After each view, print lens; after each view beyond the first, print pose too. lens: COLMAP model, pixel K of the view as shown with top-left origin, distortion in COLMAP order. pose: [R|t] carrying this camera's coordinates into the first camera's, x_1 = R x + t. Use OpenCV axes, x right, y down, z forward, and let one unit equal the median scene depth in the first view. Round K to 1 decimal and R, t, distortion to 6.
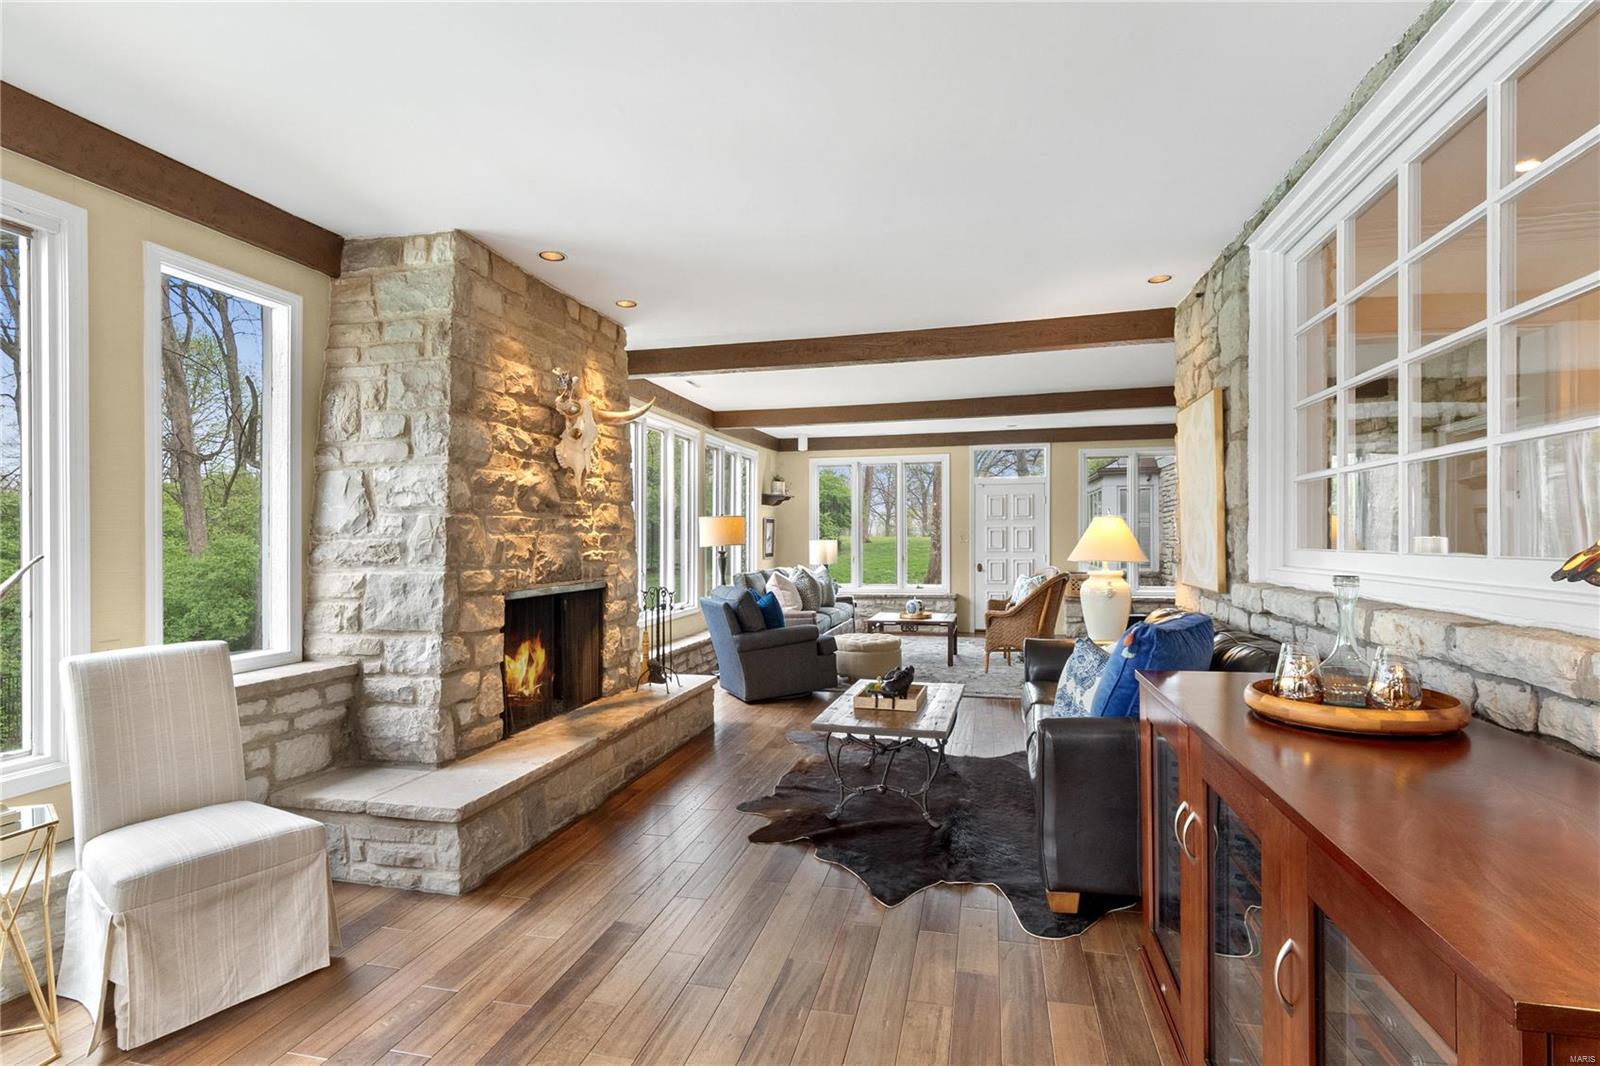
lens RADIAL K [[779.0, 0, 803.3], [0, 779.0, 540.4], [0, 0, 1]] dist [-0.003362, -0.000694]
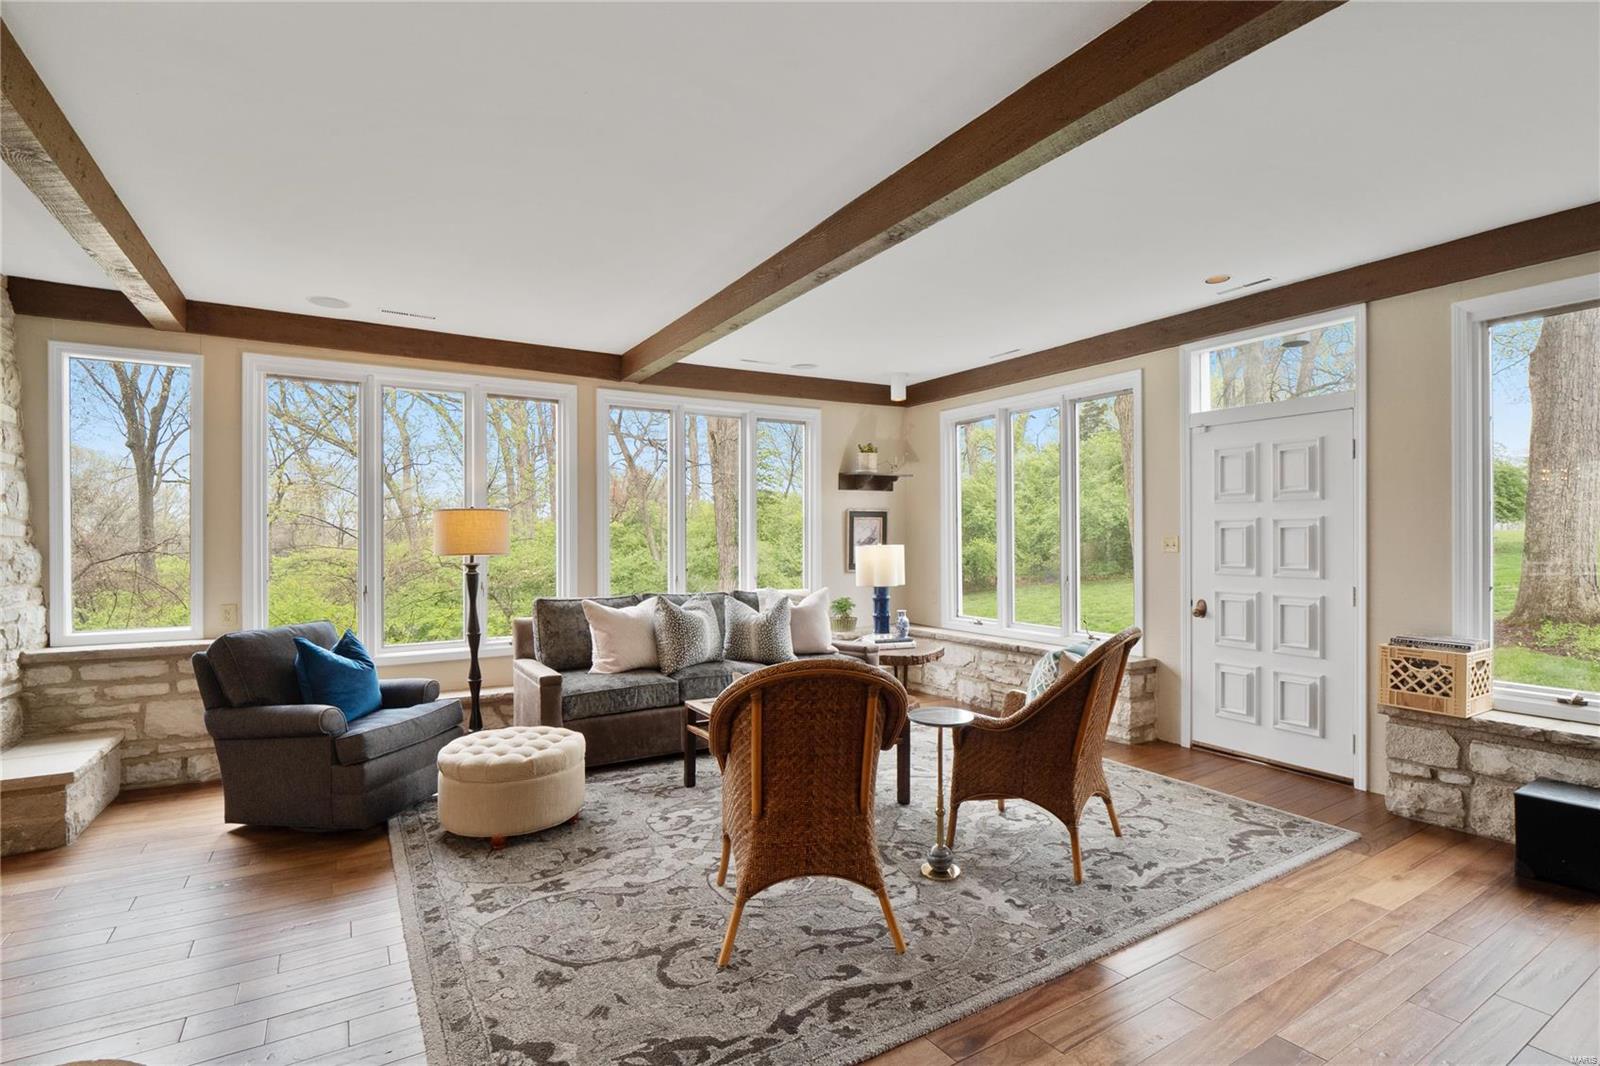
lens RADIAL K [[750.8, 0, 799.3], [0, 750.8, 534.1], [0, 0, 1]] dist [0.000853, -0.001603]
pose [[0.703528, 0.000290, -0.710668, 0.829730], [-0.001810, 0.999997, -0.001385, -0.016372], [0.710665, 0.002261, 0.703527, 1.176728]]
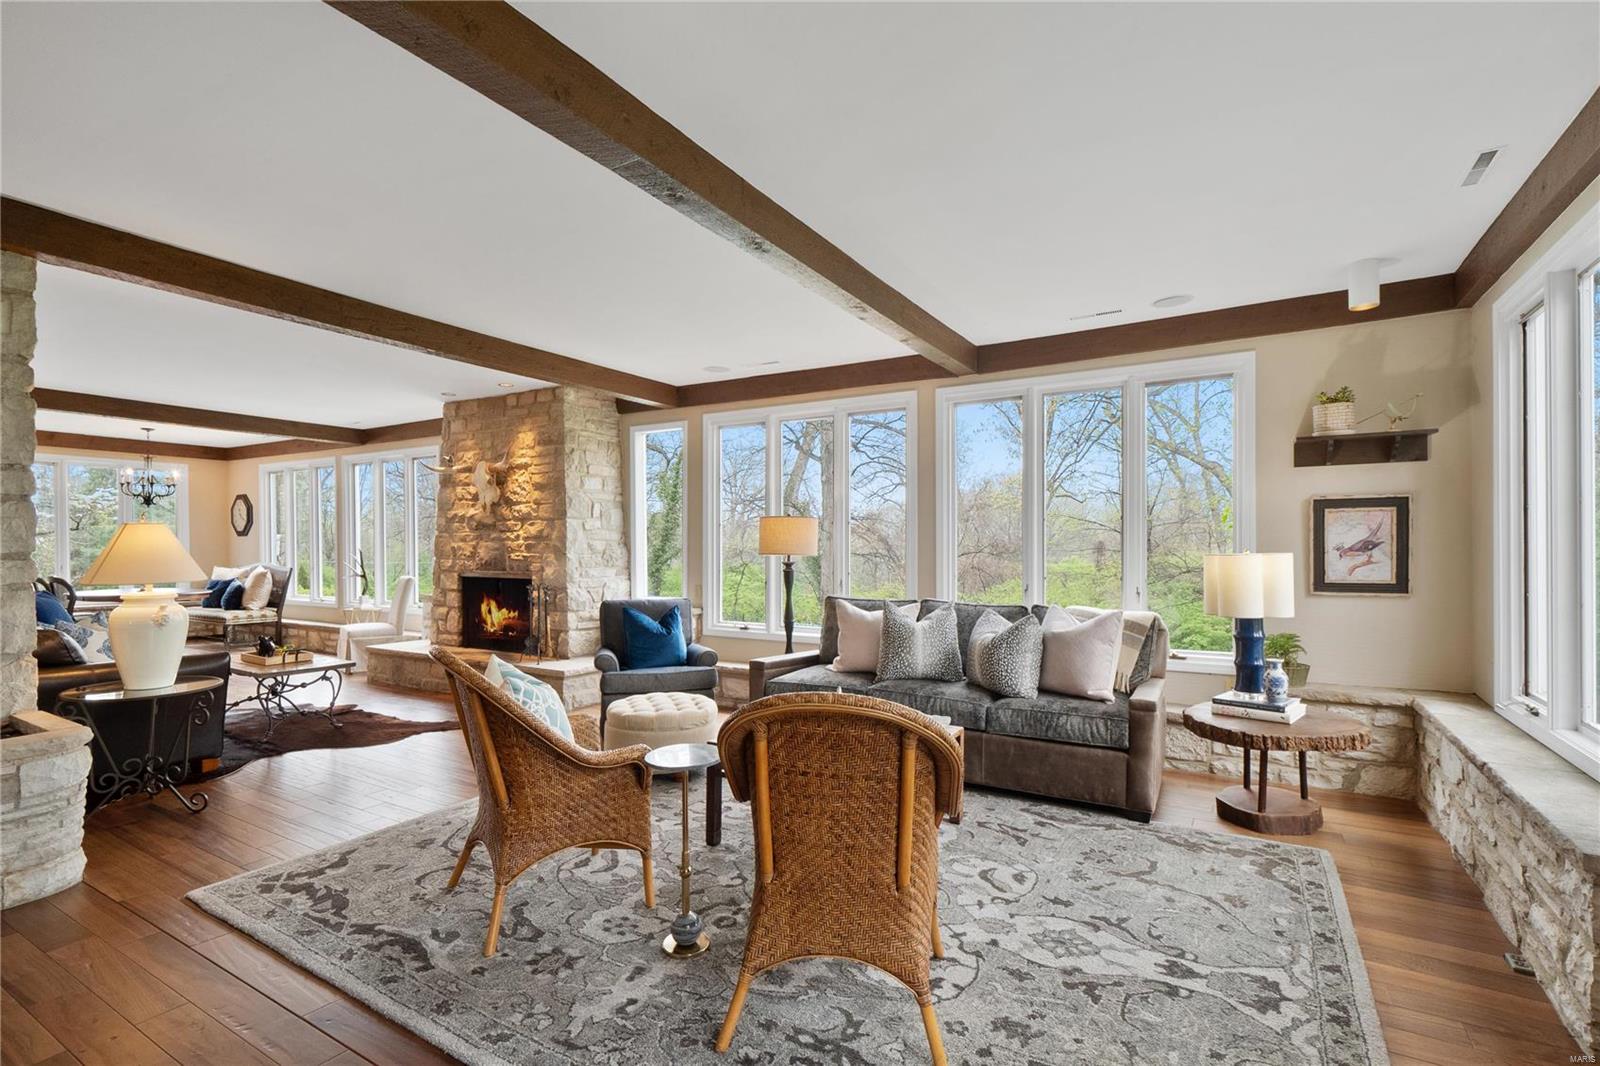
lens RADIAL K [[750.8, 0, 799.0], [0, 750.8, 533.8], [0, 0, 1]] dist [0.000853, -0.001603]
pose [[-0.299686, 0.004536, -0.954027, 0.942633], [0.004849, 0.999983, 0.003231, -0.025996], [0.954025, -0.003658, -0.299703, 1.919635]]
